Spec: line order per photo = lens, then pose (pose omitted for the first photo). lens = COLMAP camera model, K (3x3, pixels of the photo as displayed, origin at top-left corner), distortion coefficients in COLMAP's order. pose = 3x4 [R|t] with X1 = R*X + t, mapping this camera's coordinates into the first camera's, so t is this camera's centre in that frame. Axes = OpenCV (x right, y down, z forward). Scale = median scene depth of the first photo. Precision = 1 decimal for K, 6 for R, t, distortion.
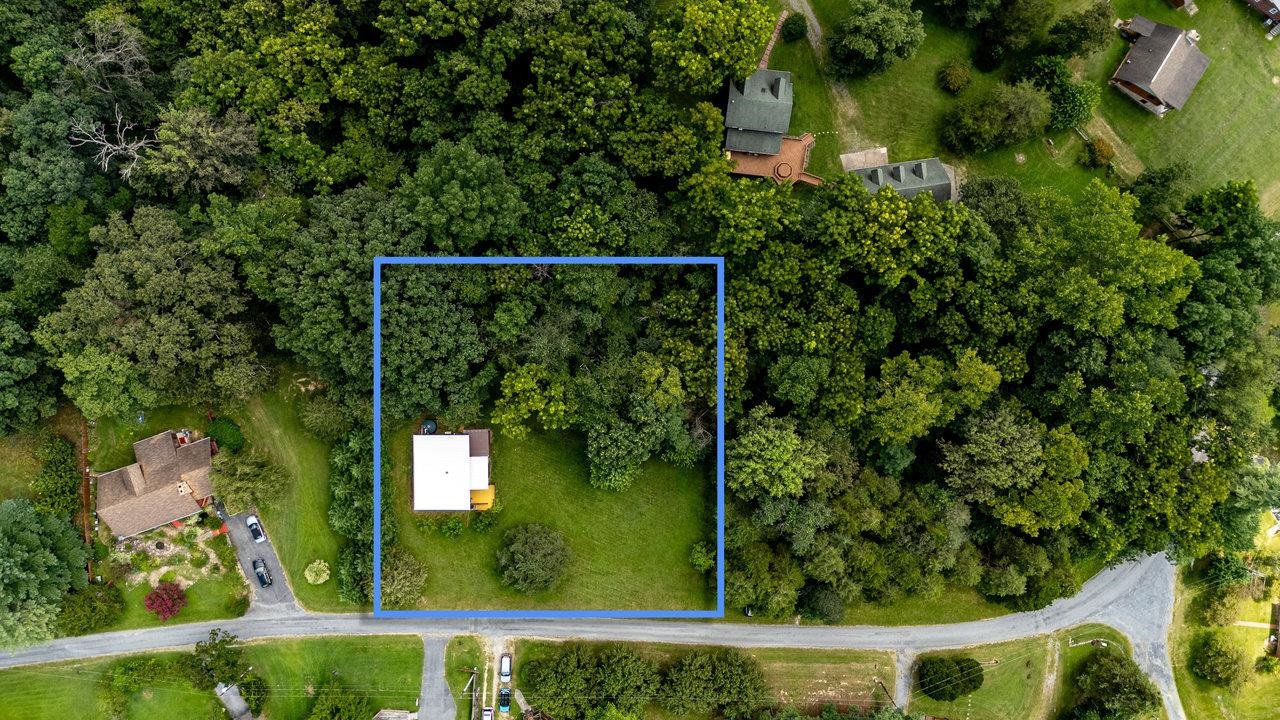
lens RADIAL K [[878.9, 0, 640.0], [0, 878.9, 360.0], [0, 0, 1]] dist [0.076986, -0.071618]
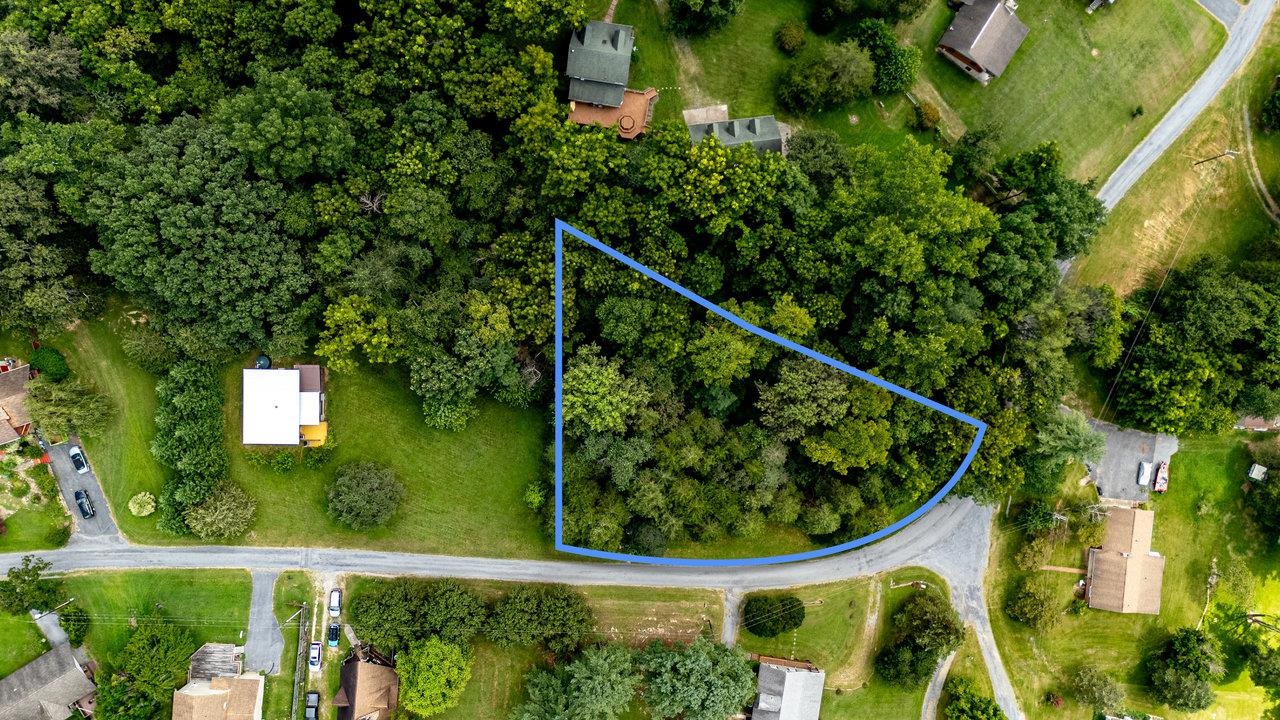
lens RADIAL K [[878.9, 0, 640.0], [0, 878.9, 360.0], [0, 0, 1]] dist [0.076986, -0.071618]
pose [[0.998766, 0.020782, 0.045104, 0.152826], [-0.020612, 0.999779, -0.004222, 0.072611], [-0.045181, 0.003287, 0.998973, -0.028961]]
